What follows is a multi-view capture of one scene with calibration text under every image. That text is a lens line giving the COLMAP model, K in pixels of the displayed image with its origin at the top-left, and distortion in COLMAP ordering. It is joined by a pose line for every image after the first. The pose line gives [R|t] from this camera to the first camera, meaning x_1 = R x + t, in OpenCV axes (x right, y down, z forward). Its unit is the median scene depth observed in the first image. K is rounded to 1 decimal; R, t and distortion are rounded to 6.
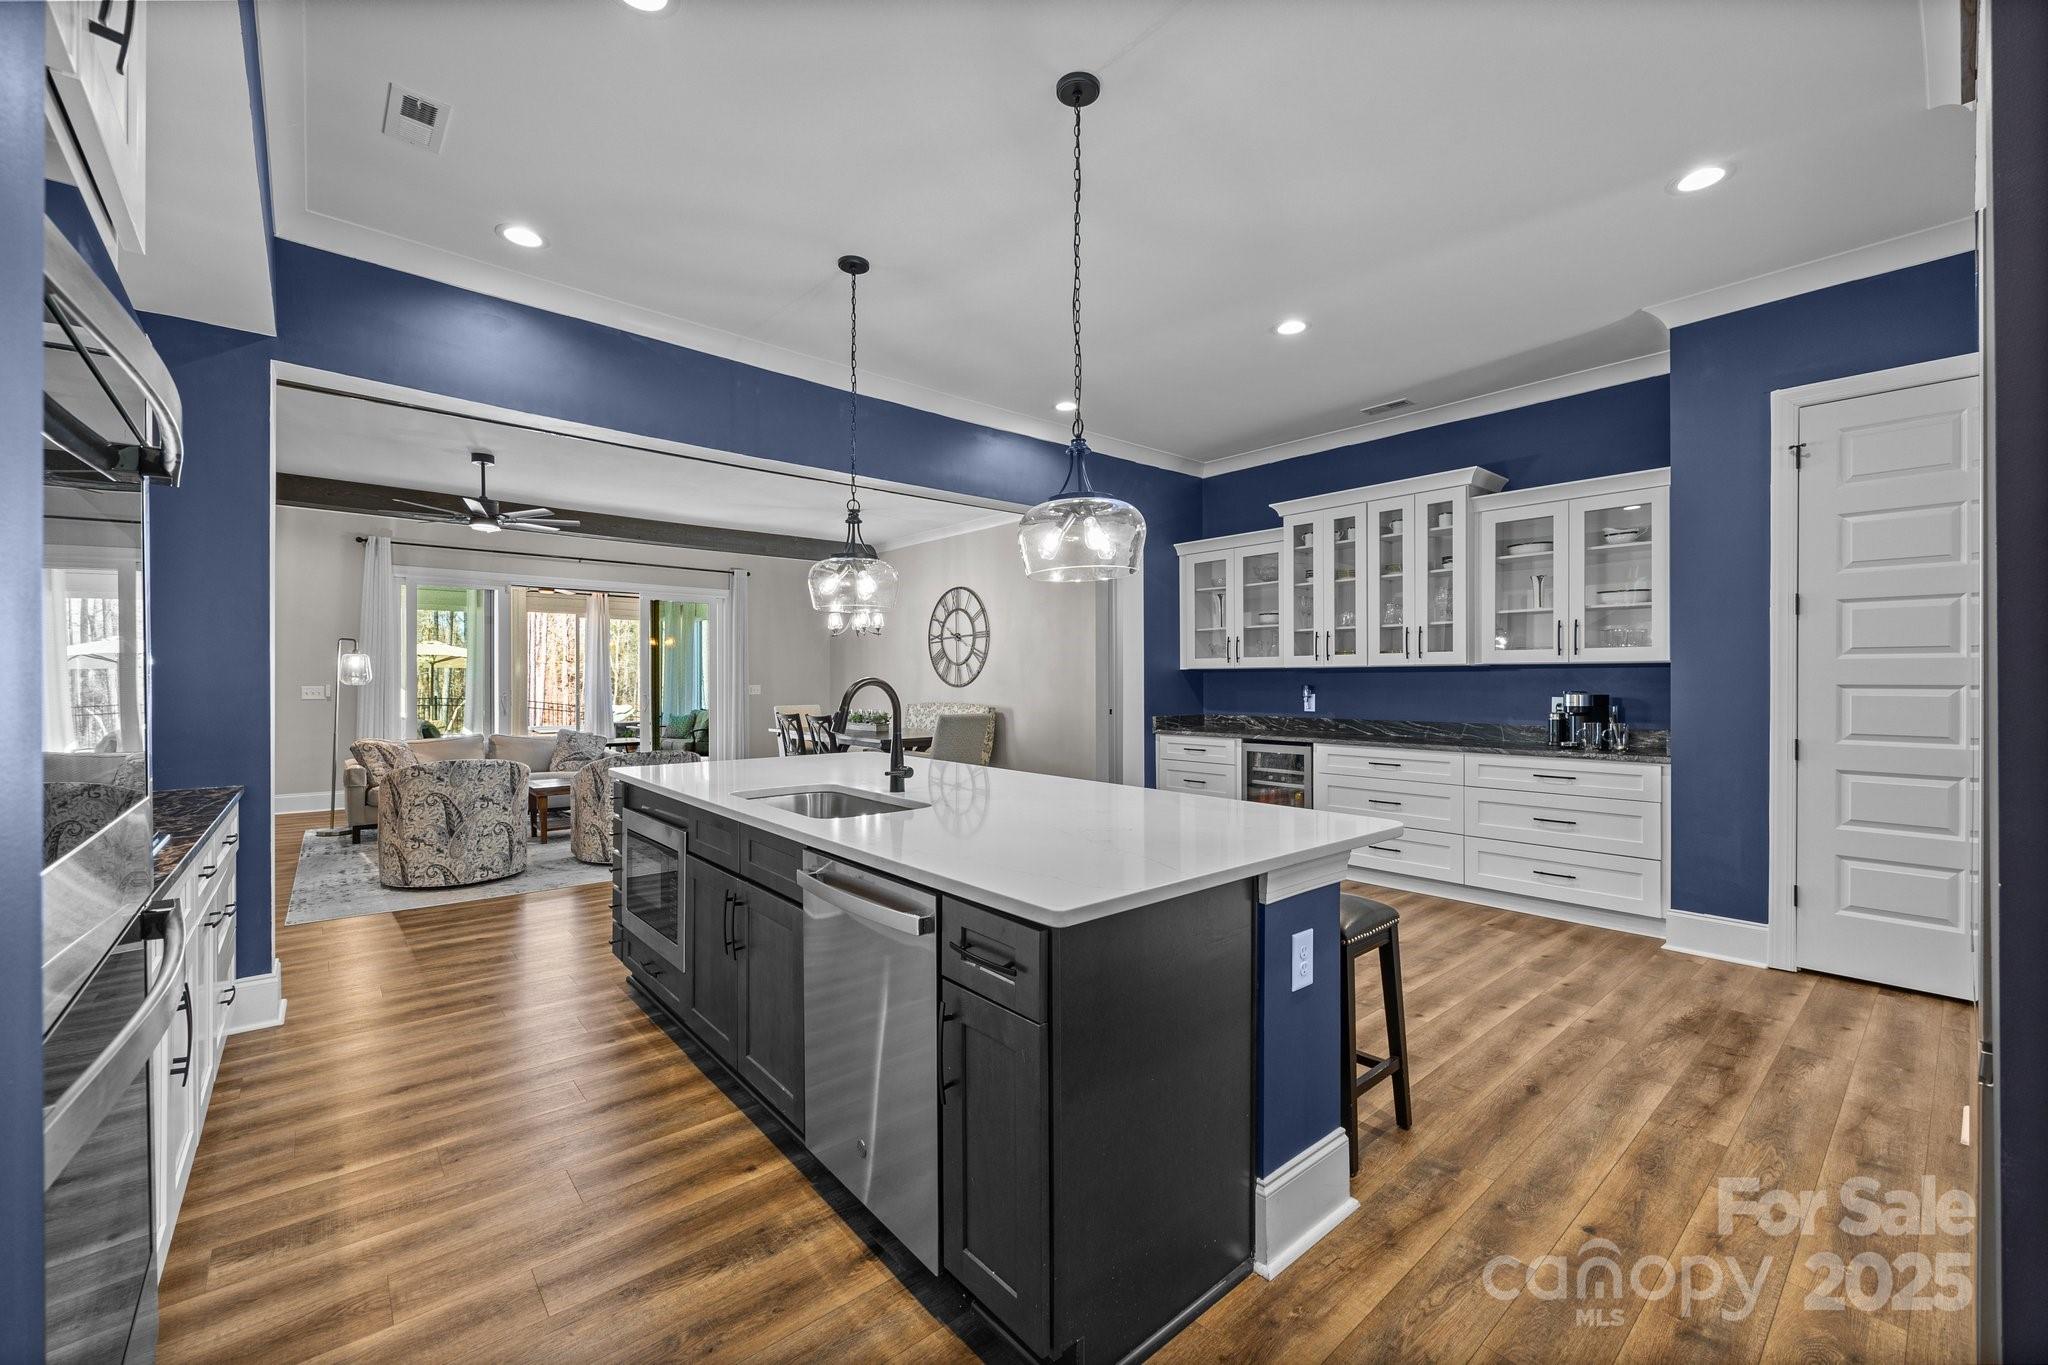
lens RADIAL K [[822.4, 0, 1021.2], [0, 822.4, 683.7], [0, 0, 1]] dist [0.001307, 0.000182]
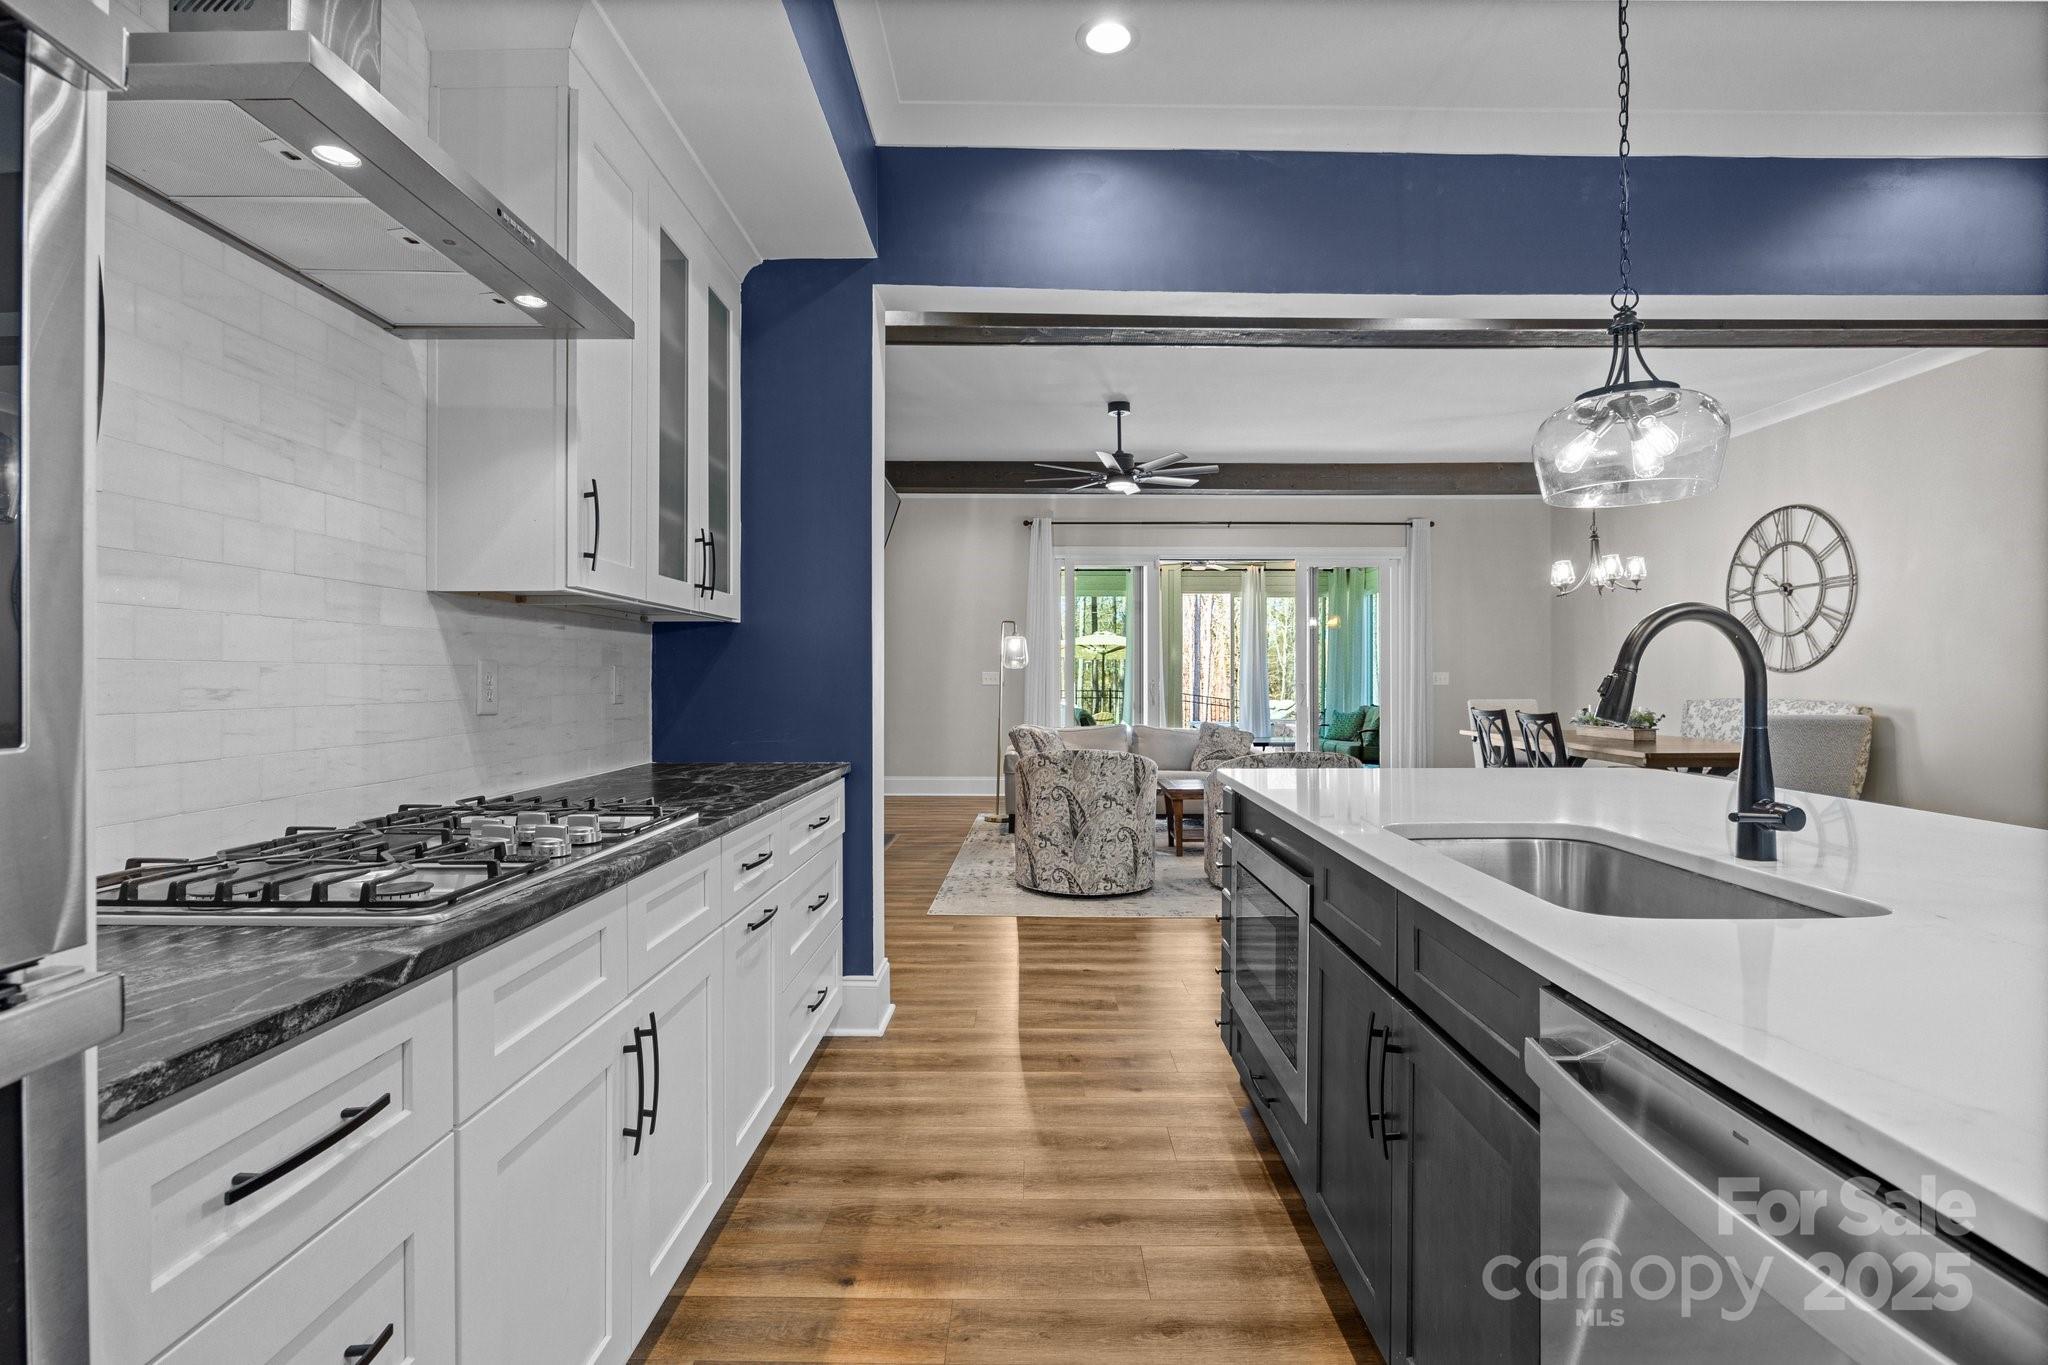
lens RADIAL K [[979.5, 0, 1023.9], [0, 979.5, 677.9], [0, 0, 1]] dist [-0.011910, 0.000422]
pose [[0.753087, 0.000181, -0.657921, -0.043747], [-0.001404, 0.999998, -0.001332, 0.014509], [0.657919, 0.001927, 0.753086, 0.145540]]
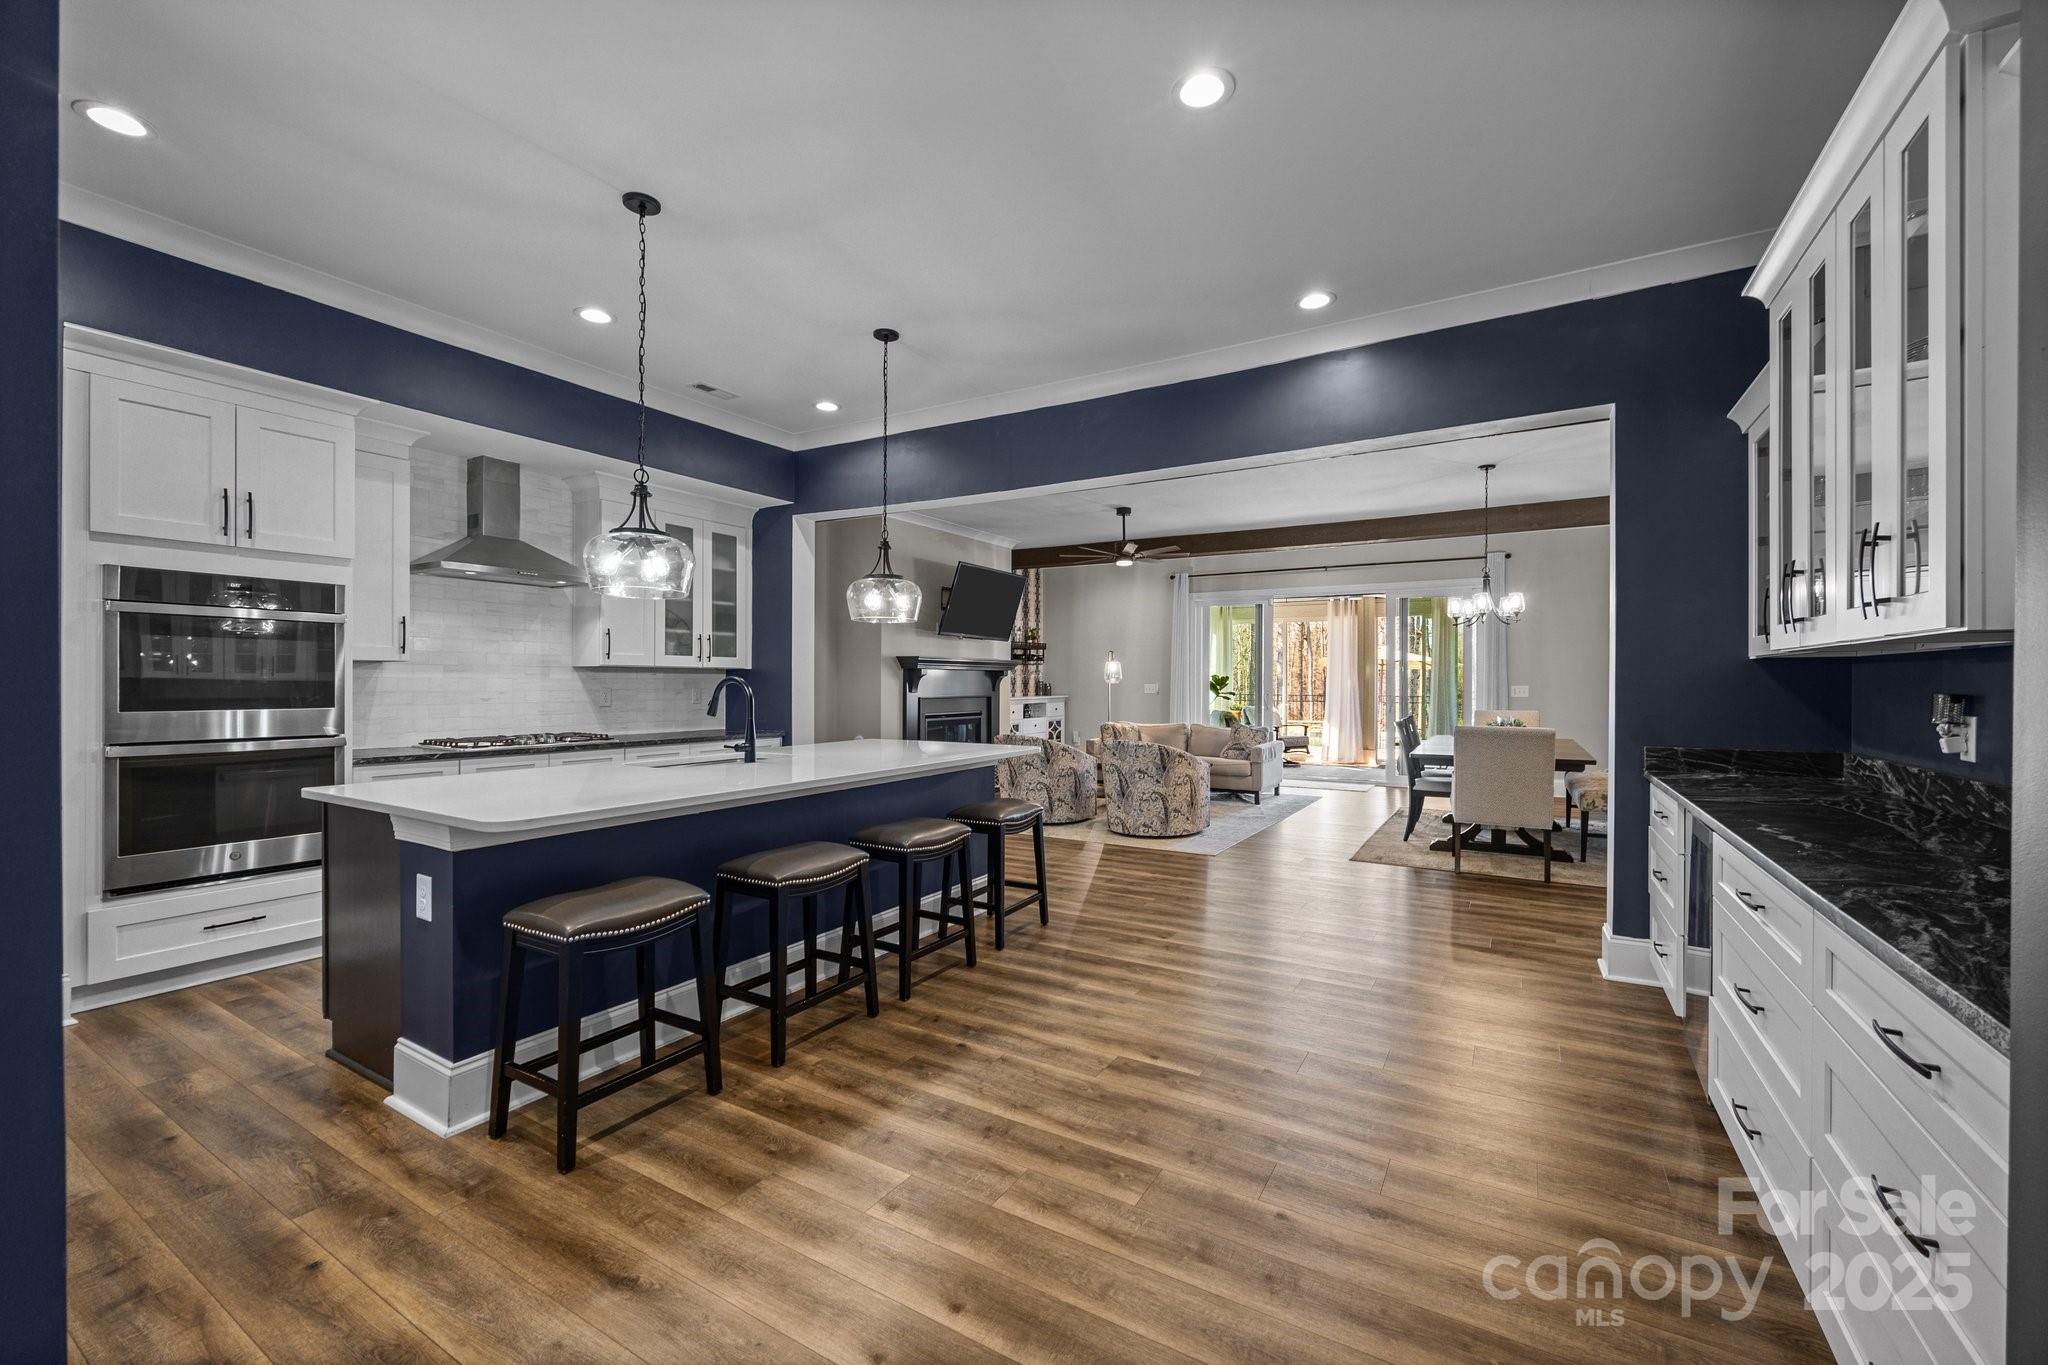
lens RADIAL K [[822.4, 0, 1021.9], [0, 822.4, 684.6], [0, 0, 1]] dist [0.001307, 0.000182]
pose [[0.312340, 0.005828, -0.949952, 0.530554], [-0.005794, 0.999974, 0.004230, -0.001667], [0.949953, 0.004183, 0.312366, 0.426556]]
